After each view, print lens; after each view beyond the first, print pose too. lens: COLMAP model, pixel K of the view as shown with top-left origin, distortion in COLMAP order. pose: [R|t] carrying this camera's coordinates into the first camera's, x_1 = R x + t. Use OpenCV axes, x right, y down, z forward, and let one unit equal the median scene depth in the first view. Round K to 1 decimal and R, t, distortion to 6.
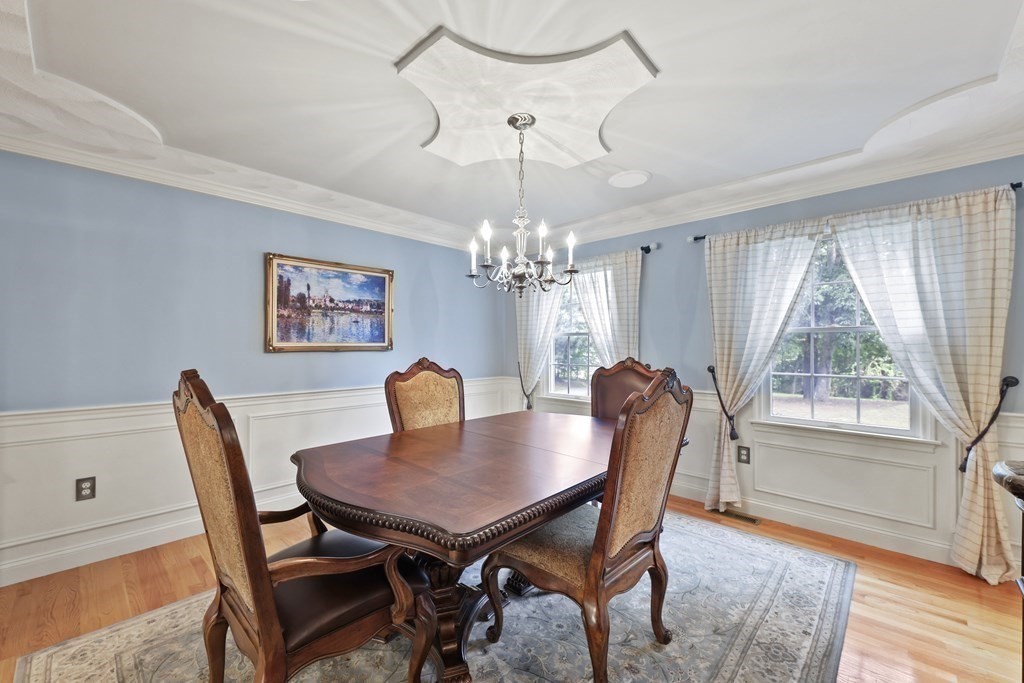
lens RADIAL K [[401.4, 0, 507.8], [0, 401.4, 347.8], [0, 0, 1]] dist [0.003448, -0.000064]
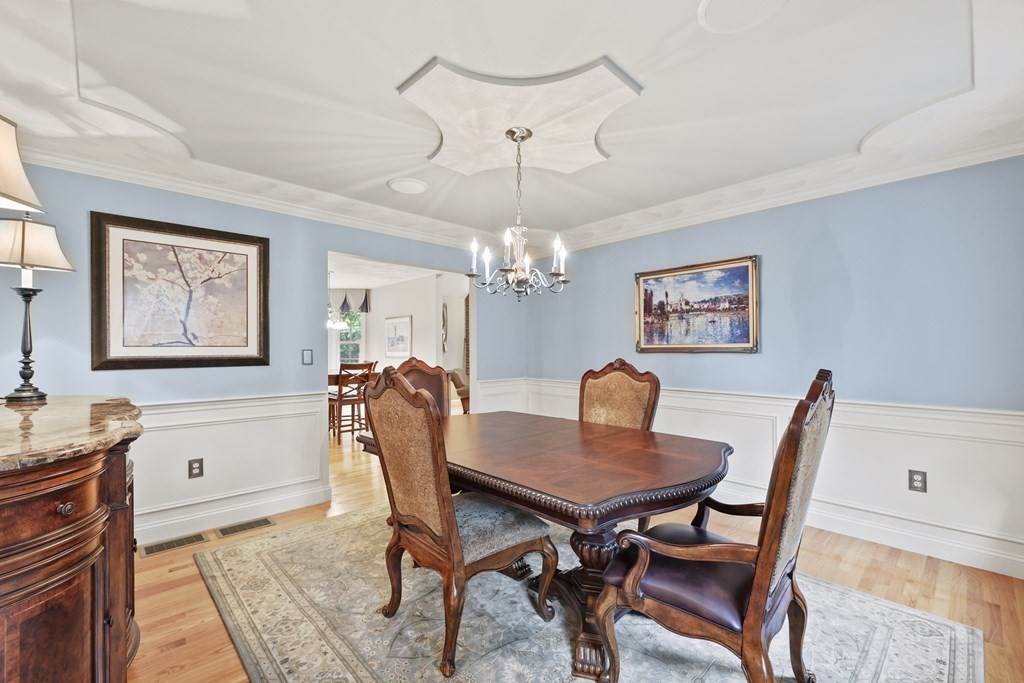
lens RADIAL K [[418.4, 0, 510.8], [0, 418.4, 346.7], [0, 0, 1]] dist [0.011994, -0.000014]
pose [[-0.050941, -0.003088, -0.998697, 0.662666], [-0.003932, 0.999988, -0.002891, -0.001004], [0.998694, 0.003780, -0.050952, 0.604997]]
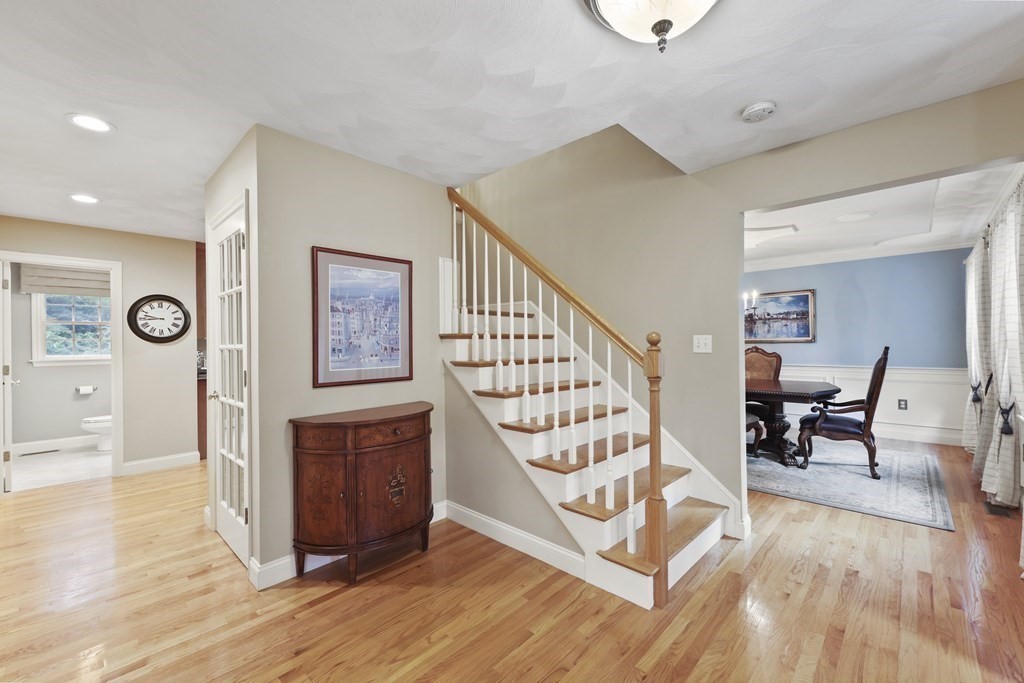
lens RADIAL K [[418.4, 0, 503.1], [0, 418.4, 342.0], [0, 0, 1]] dist [0.011994, -0.000014]
pose [[0.011841, -0.003512, -0.999924, 1.407941], [0.006024, 0.999976, -0.003440, 0.002940], [0.999912, -0.005983, 0.011862, -0.195196]]
